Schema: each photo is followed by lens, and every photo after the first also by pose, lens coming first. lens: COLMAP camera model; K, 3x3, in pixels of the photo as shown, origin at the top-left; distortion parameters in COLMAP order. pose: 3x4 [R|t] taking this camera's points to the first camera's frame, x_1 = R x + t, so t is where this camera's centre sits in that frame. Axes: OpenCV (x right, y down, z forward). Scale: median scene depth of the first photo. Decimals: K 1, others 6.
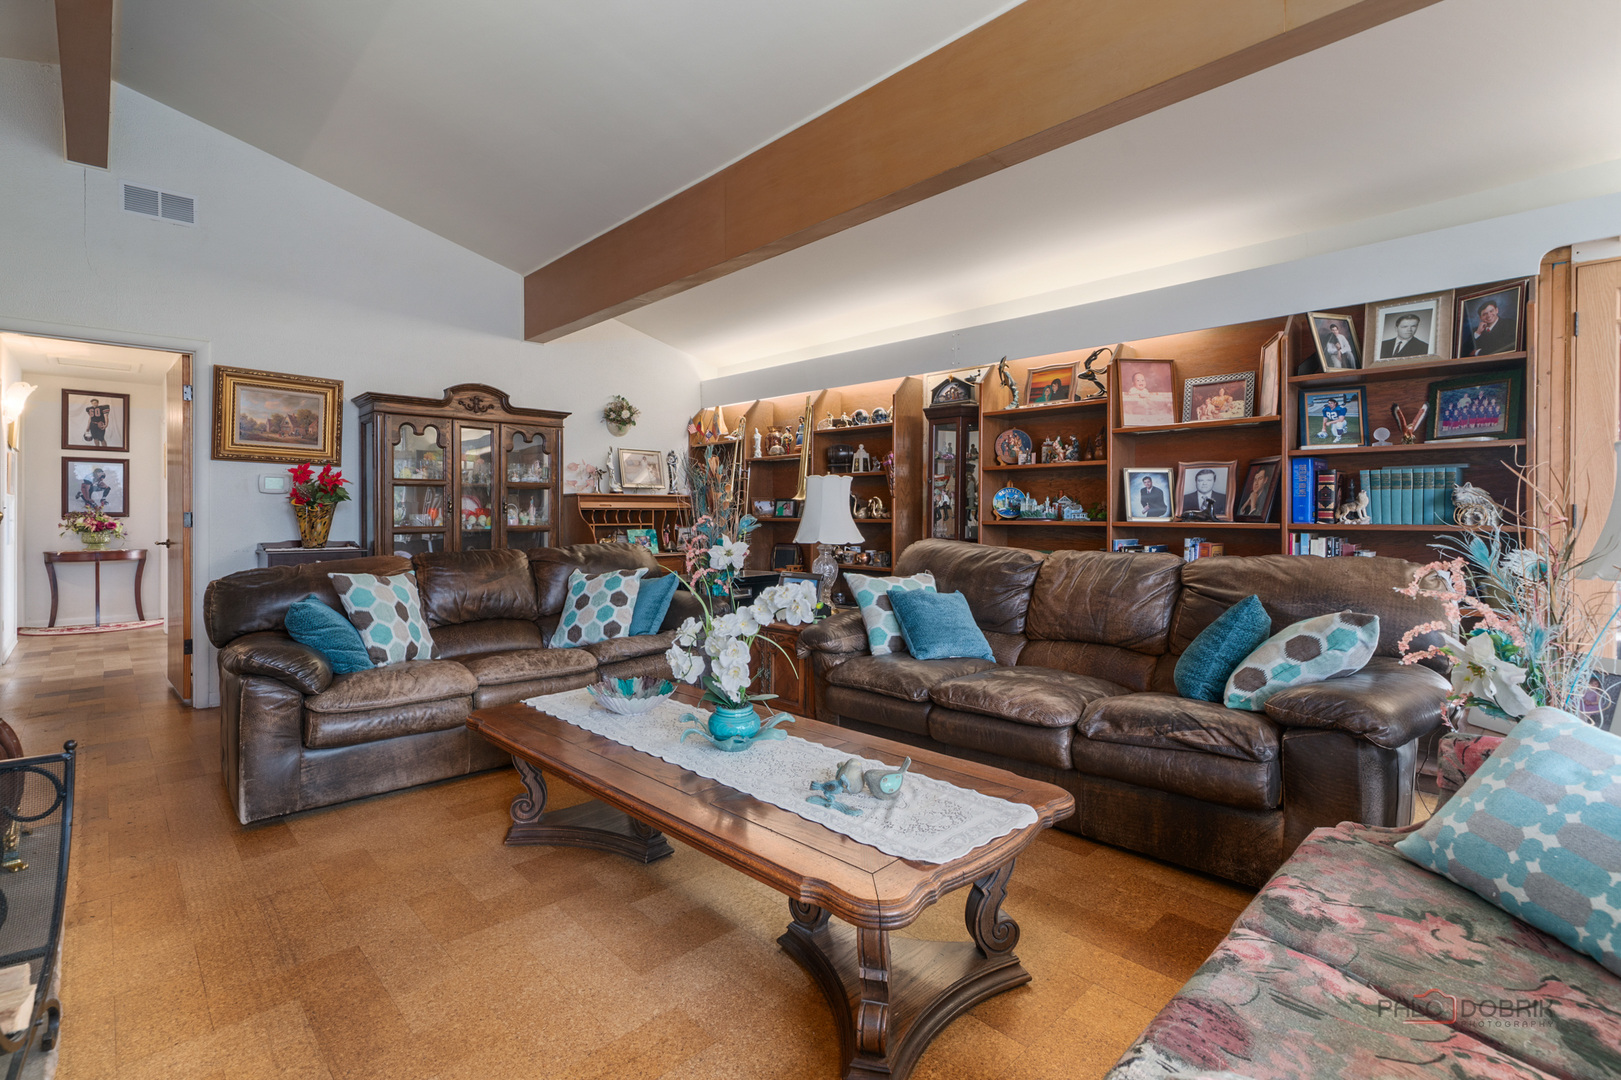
lens RADIAL K [[753.2, 0, 808.0], [0, 753.2, 528.1], [0, 0, 1]] dist [0.001989, 0.000510]
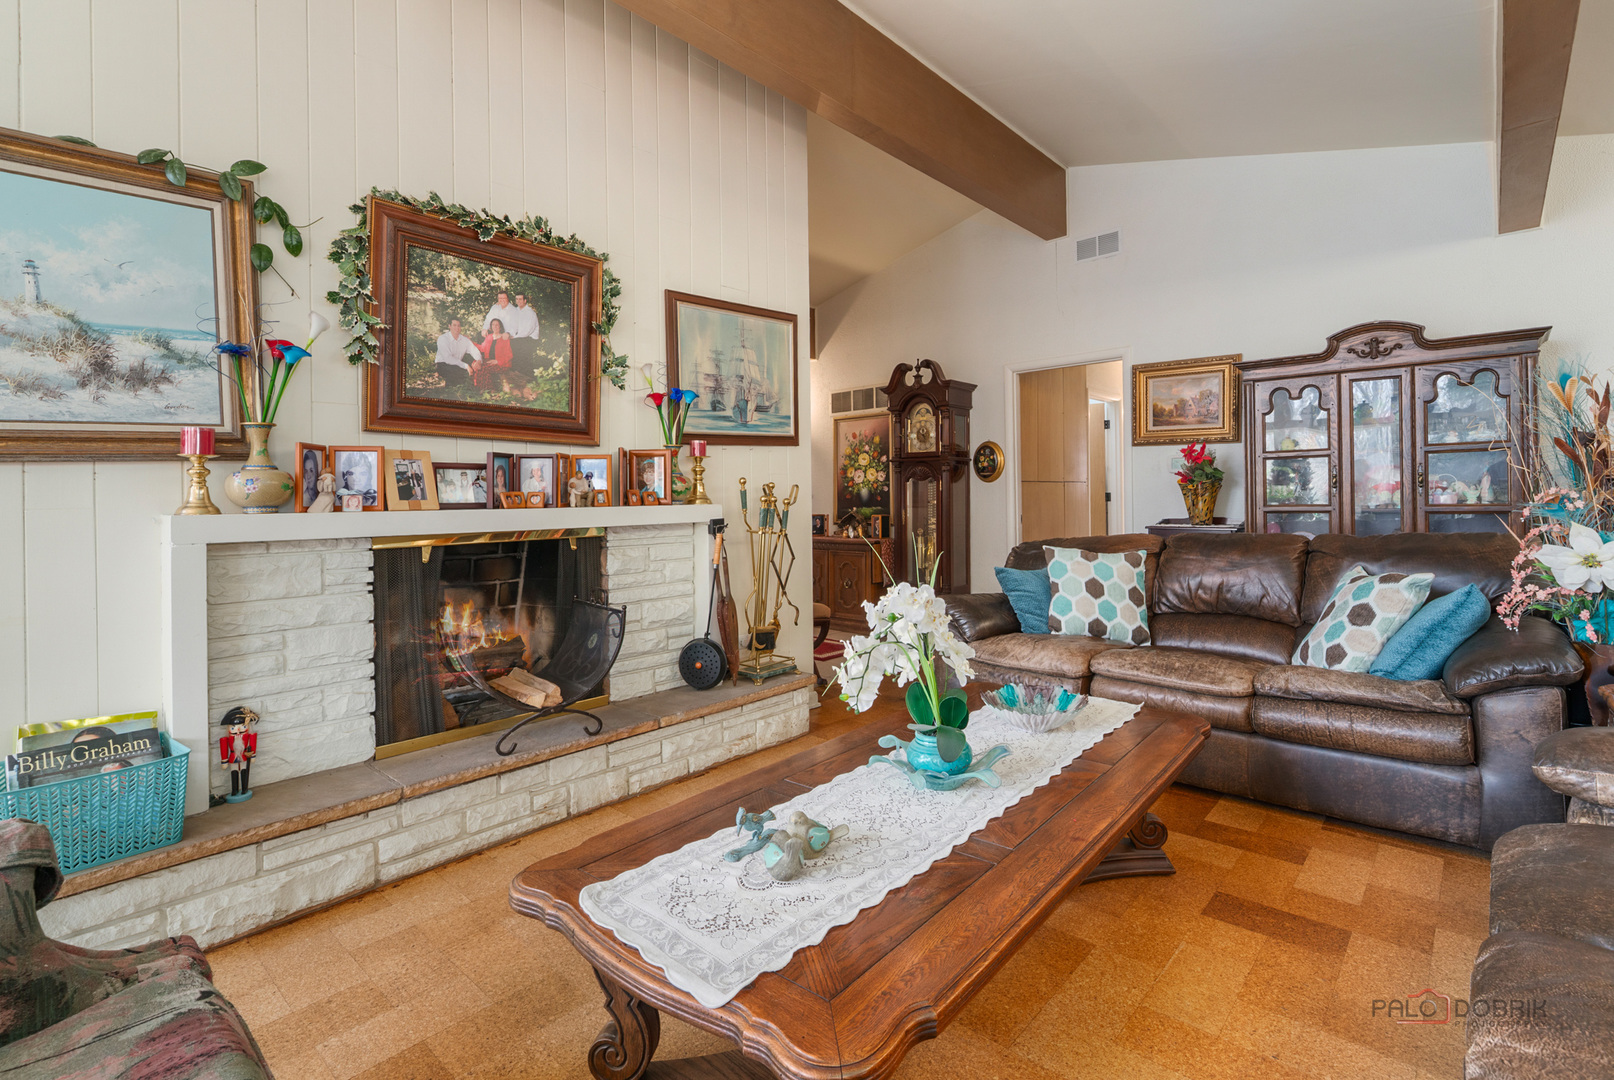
lens RADIAL K [[750.0, 0, 776.2], [0, 750.0, 499.3], [0, 0, 1]] dist [0.001989, 0.000510]
pose [[0.054483, -0.000124, -0.998515, 0.351879], [-0.004203, 0.999991, -0.000354, -0.006031], [0.998506, 0.004216, 0.054482, 0.396547]]
